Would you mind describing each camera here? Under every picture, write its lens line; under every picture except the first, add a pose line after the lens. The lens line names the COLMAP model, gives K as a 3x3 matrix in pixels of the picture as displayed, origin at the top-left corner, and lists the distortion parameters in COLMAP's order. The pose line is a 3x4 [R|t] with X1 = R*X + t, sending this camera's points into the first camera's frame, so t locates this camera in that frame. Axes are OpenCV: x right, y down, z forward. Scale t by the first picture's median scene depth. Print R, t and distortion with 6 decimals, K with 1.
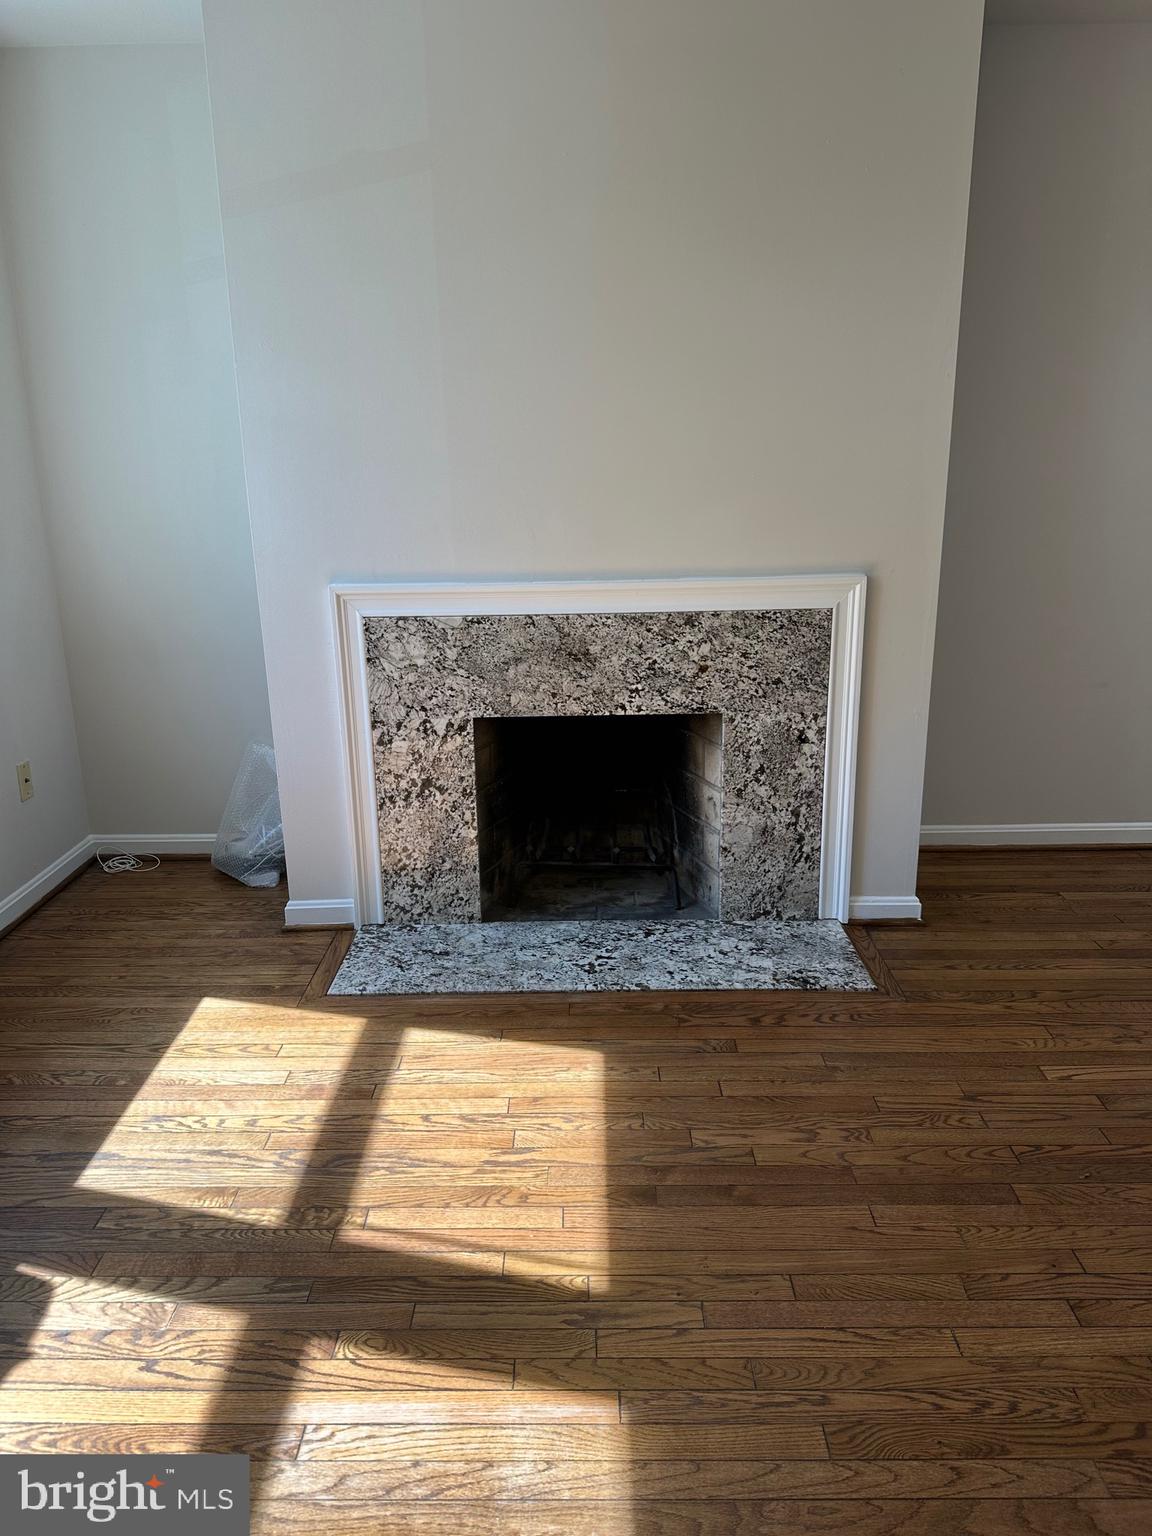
lens RADIAL K [[1076.7, 0, 576.0], [0, 1076.7, 768.0], [0, 0, 1]] dist [0.026723, -0.032641]
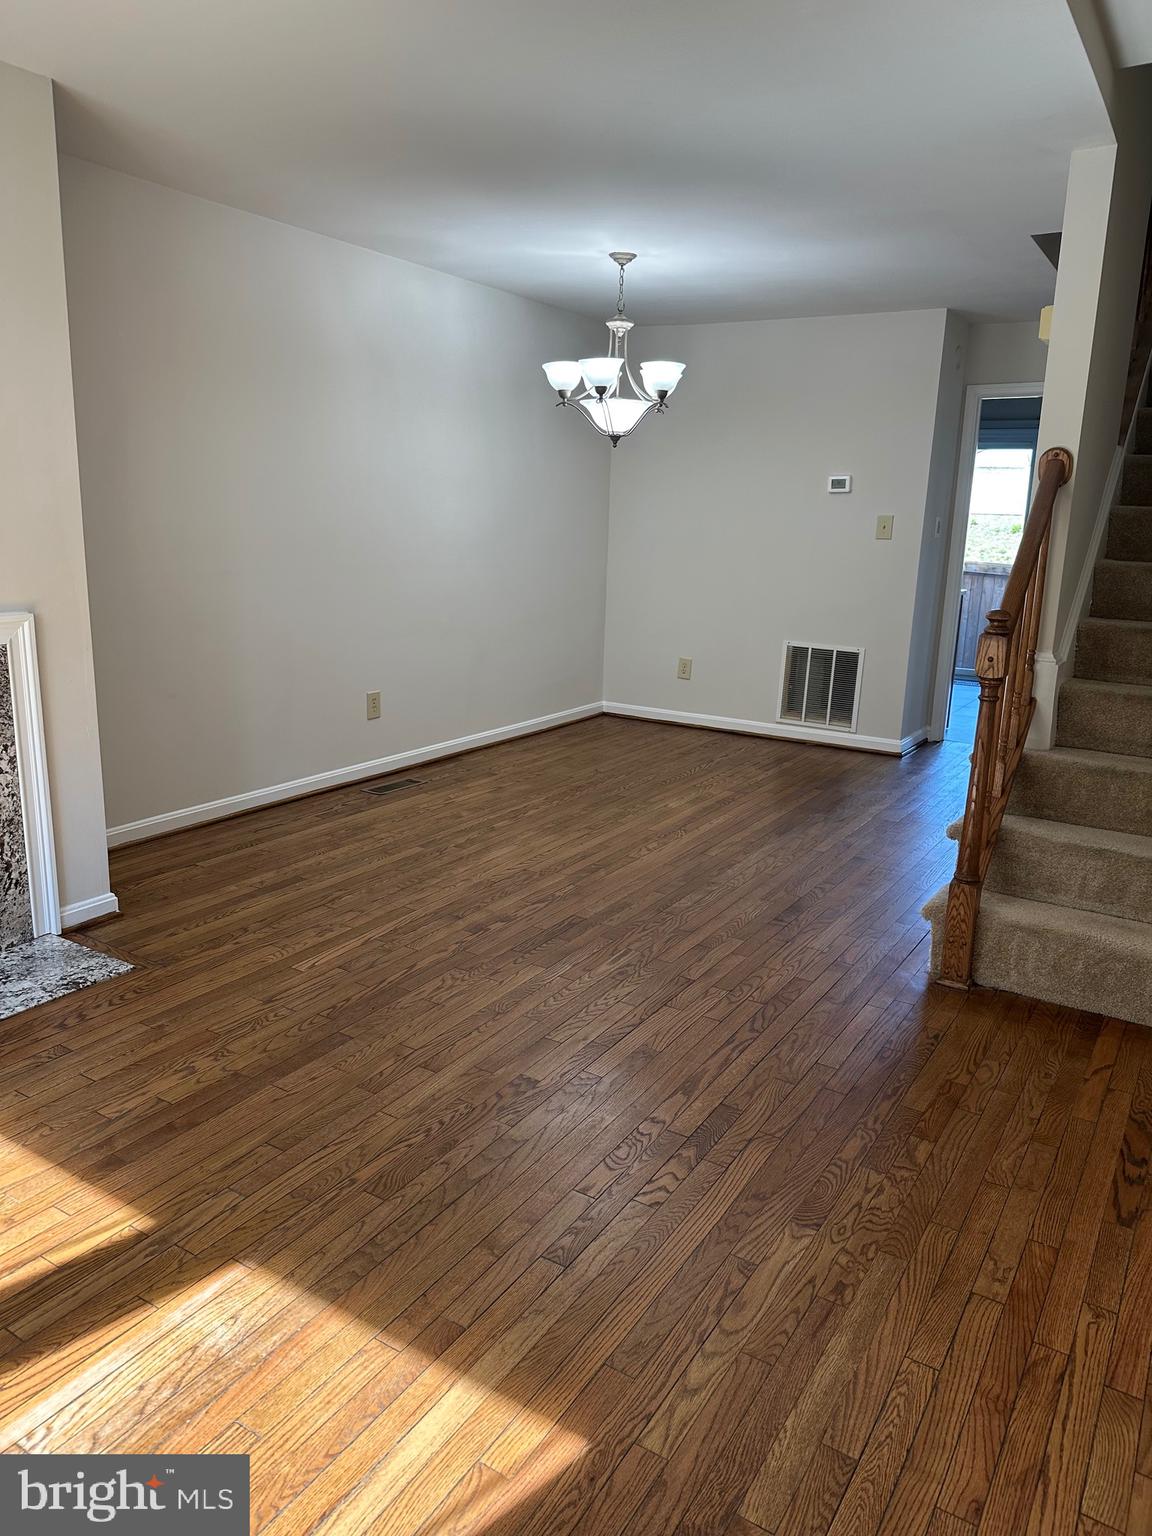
lens RADIAL K [[1076.7, 0, 576.0], [0, 1076.7, 768.0], [0, 0, 1]] dist [0.026723, -0.032641]
pose [[0.526298, -0.173641, 0.832381, -0.524498], [0.205952, 0.975810, 0.073342, 0.013295], [-0.824981, 0.132831, 0.549329, -0.061609]]
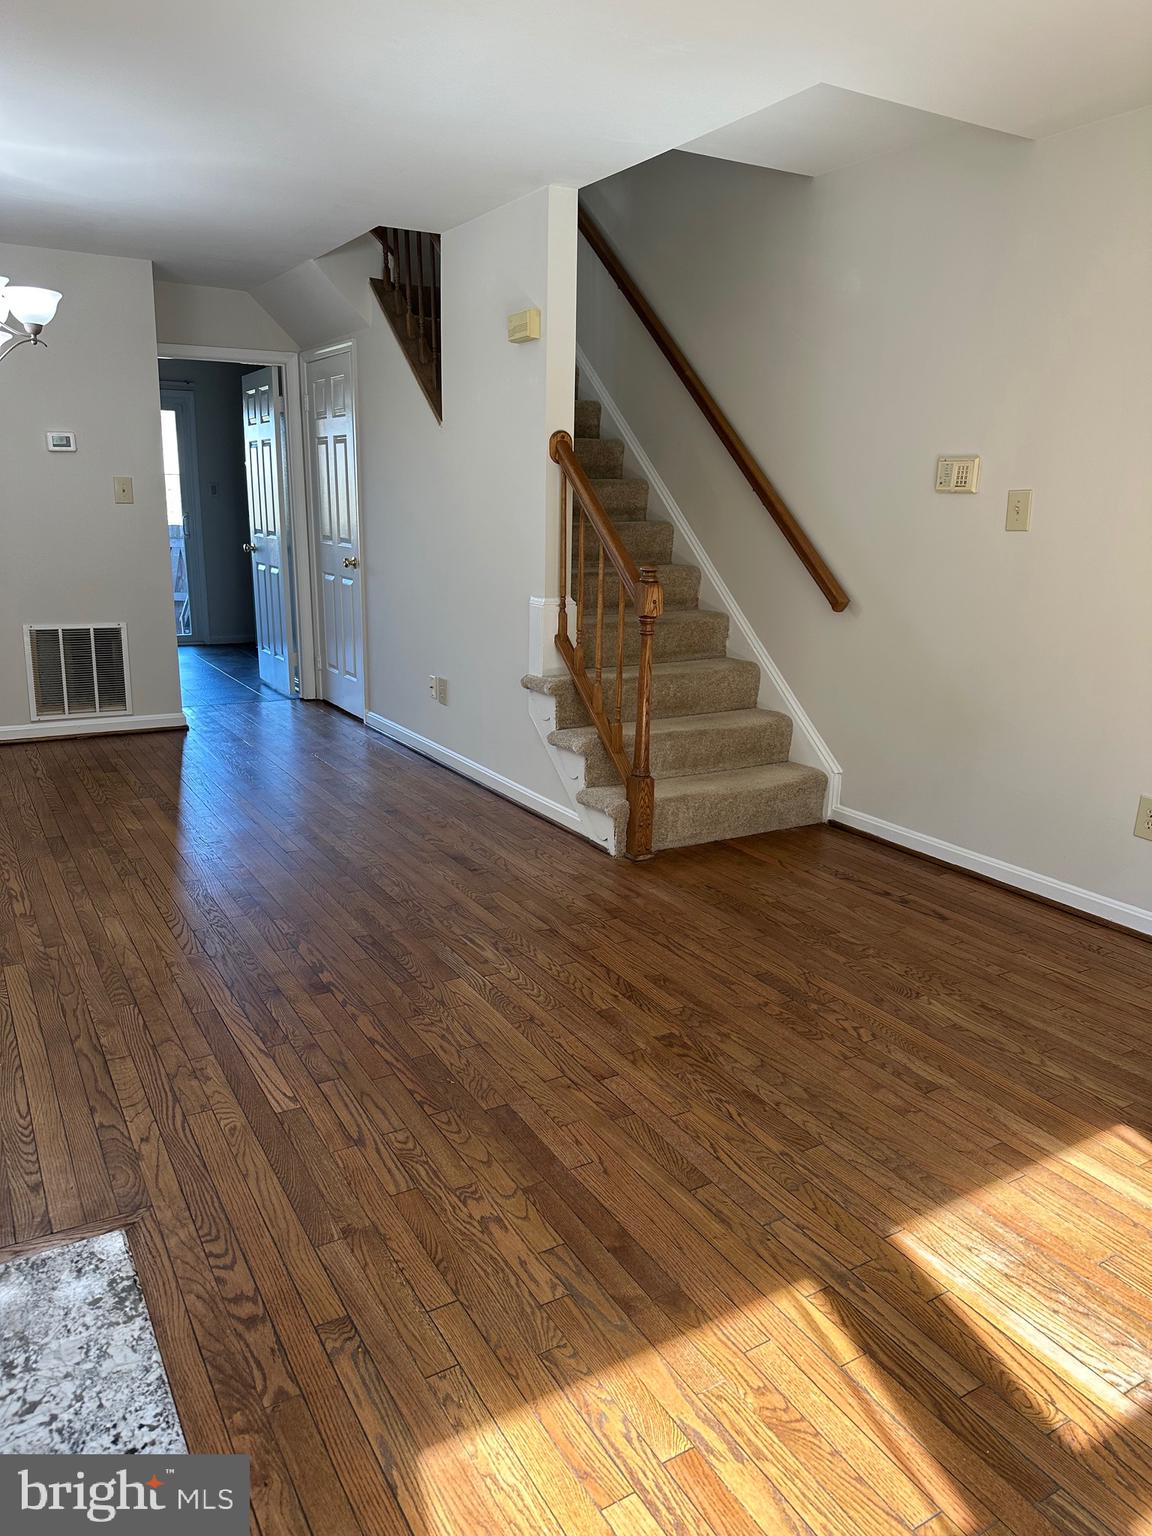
lens RADIAL K [[1067.0, 0, 579.8], [0, 1067.0, 792.0], [0, 0, 1]] dist [0.020800, -0.006820]
pose [[-0.511088, -0.233205, 0.827287, -0.537919], [0.226397, 0.891977, 0.391306, -0.363096], [-0.829176, 0.387287, -0.403082, 1.225706]]
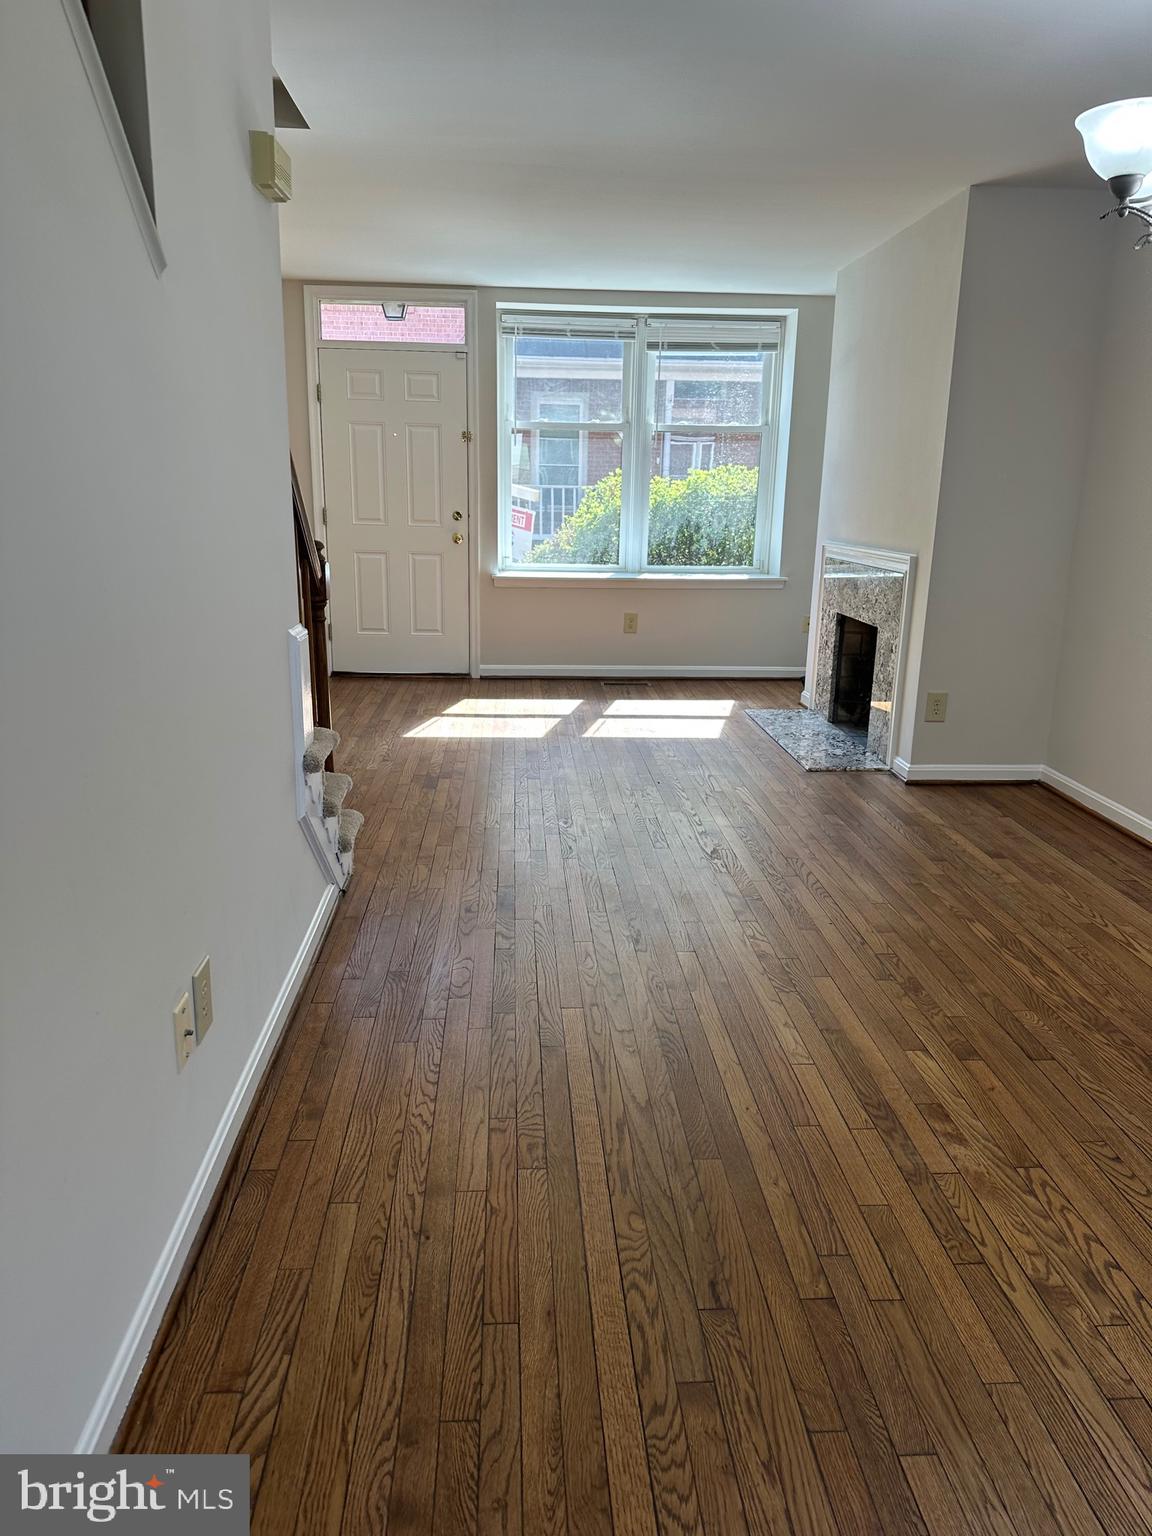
lens RADIAL K [[1062.4, 0, 576.0], [0, 1062.4, 768.0], [0, 0, 1]] dist [0.139769, -0.255434]
pose [[0.058024, 0.263148, -0.963009, 2.690791], [-0.295183, 0.926025, 0.235256, -0.153267], [0.953677, 0.270613, 0.131408, 0.497263]]
